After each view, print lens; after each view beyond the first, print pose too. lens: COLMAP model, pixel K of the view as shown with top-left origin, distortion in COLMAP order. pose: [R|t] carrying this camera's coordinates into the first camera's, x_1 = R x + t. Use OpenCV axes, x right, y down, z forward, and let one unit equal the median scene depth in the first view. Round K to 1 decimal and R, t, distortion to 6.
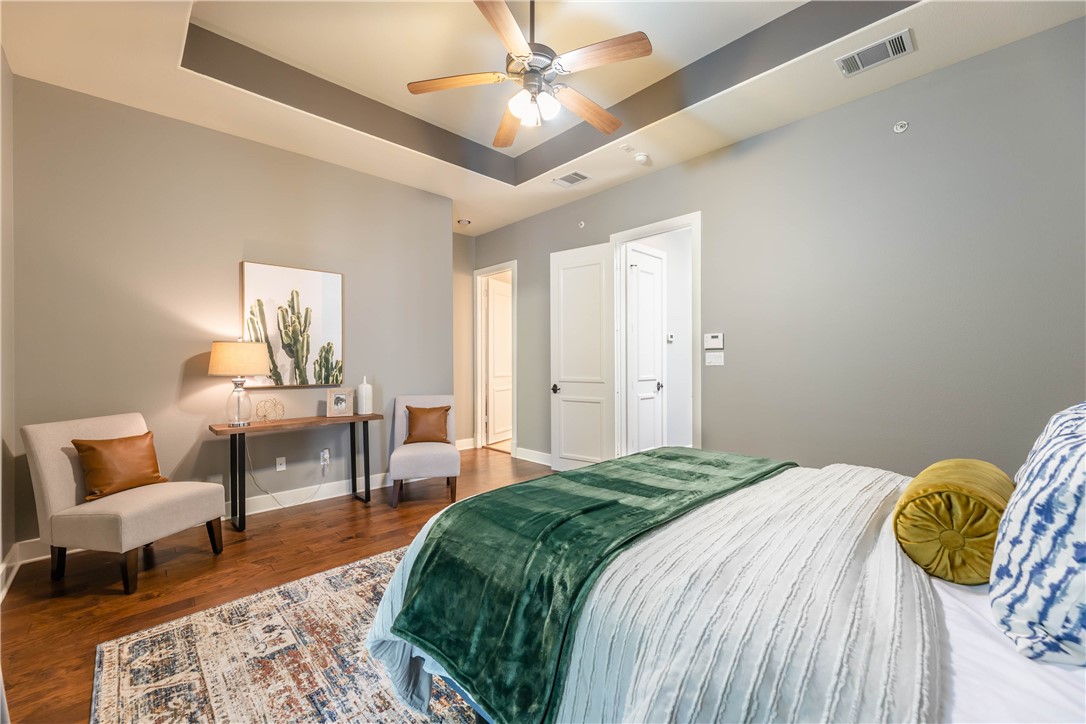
lens RADIAL K [[440.4, 0, 536.3], [0, 440.4, 362.9], [0, 0, 1]] dist [-0.001850, 0.000178]
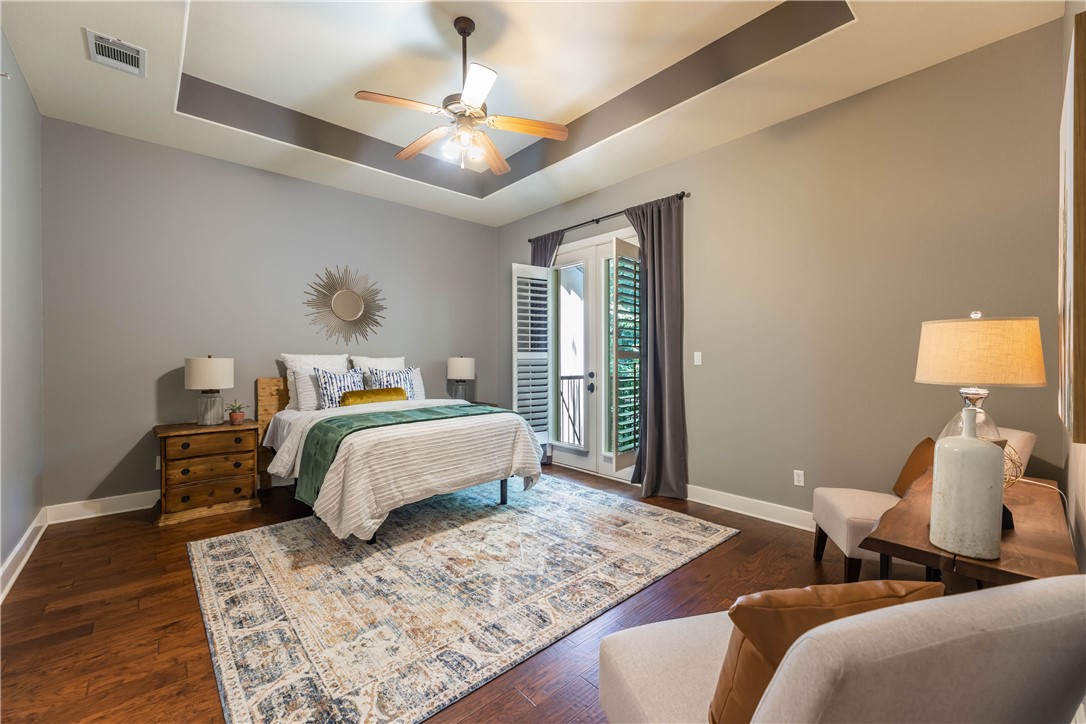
lens RADIAL K [[440.4, 0, 536.3], [0, 440.4, 362.9], [0, 0, 1]] dist [-0.001850, 0.000178]
pose [[-0.999556, 0.003353, 0.029601, -0.260942], [0.003510, 0.999980, 0.005247, 0.003172], [-0.029583, 0.005348, -0.999548, 2.443051]]
